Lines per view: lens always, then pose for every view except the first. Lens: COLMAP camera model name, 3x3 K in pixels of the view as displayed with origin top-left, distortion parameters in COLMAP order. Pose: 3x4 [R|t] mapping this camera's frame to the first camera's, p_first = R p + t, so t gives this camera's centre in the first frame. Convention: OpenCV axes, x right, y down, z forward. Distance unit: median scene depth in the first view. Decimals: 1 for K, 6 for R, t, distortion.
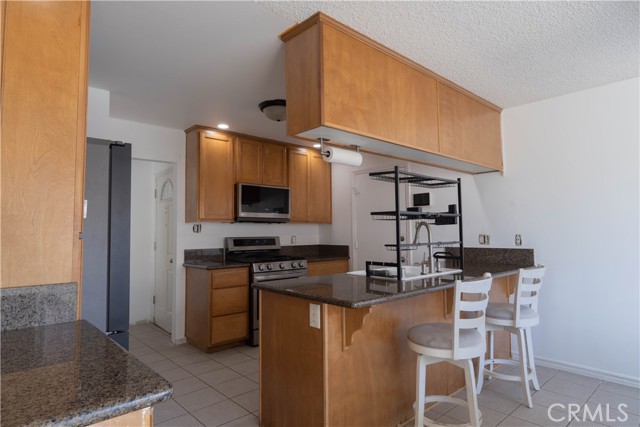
lens RADIAL K [[372.3, 0, 321.7], [0, 372.3, 212.0], [0, 0, 1]] dist [-0.003740, -0.000158]
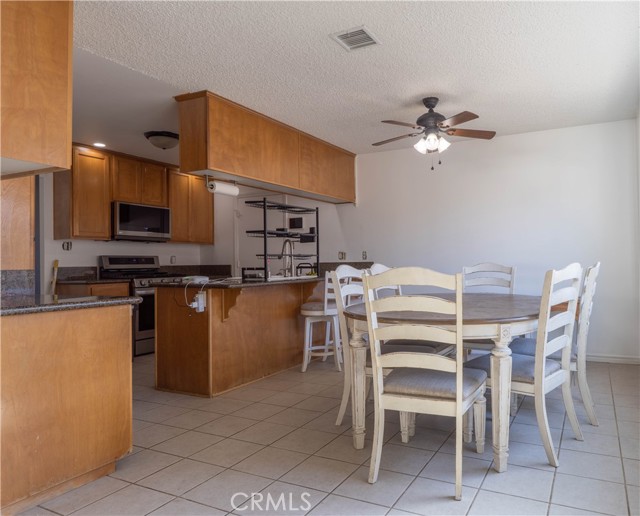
lens RADIAL K [[449.3, 0, 386.4], [0, 449.3, 253.2], [0, 0, 1]] dist [-0.008031, 0.005921]
pose [[0.922521, 0.003632, 0.385931, -0.019894], [-0.015833, 0.999470, 0.028441, 0.022952], [-0.385623, -0.032348, 0.922089, -0.573710]]
